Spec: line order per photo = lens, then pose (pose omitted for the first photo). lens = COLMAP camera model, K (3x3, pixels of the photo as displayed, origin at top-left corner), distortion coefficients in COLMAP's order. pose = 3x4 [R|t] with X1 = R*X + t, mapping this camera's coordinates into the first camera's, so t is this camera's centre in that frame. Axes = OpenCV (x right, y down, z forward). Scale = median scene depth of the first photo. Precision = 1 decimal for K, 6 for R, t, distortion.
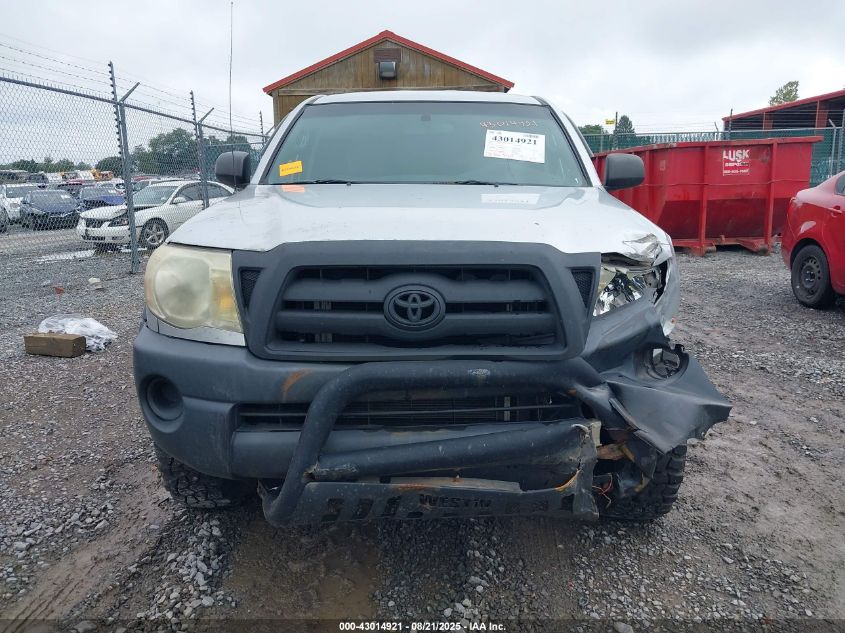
lens RADIAL K [[637.1, 0, 420.9], [0, 637.1, 296.6], [0, 0, 1]] dist [0.001163, -0.001849]
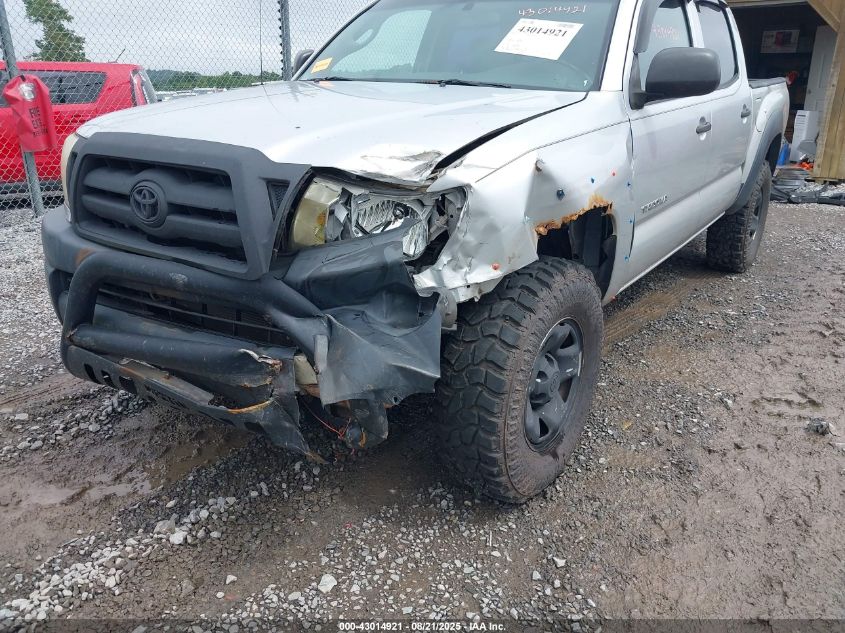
lens RADIAL K [[637.1, 0, 420.9], [0, 637.1, 296.6], [0, 0, 1]] dist [0.001163, -0.001849]
pose [[0.853021, 0.188299, -0.486723, 0.870106], [-0.116230, 0.977761, 0.174565, -0.064720], [0.508769, -0.092336, 0.855937, 0.335100]]
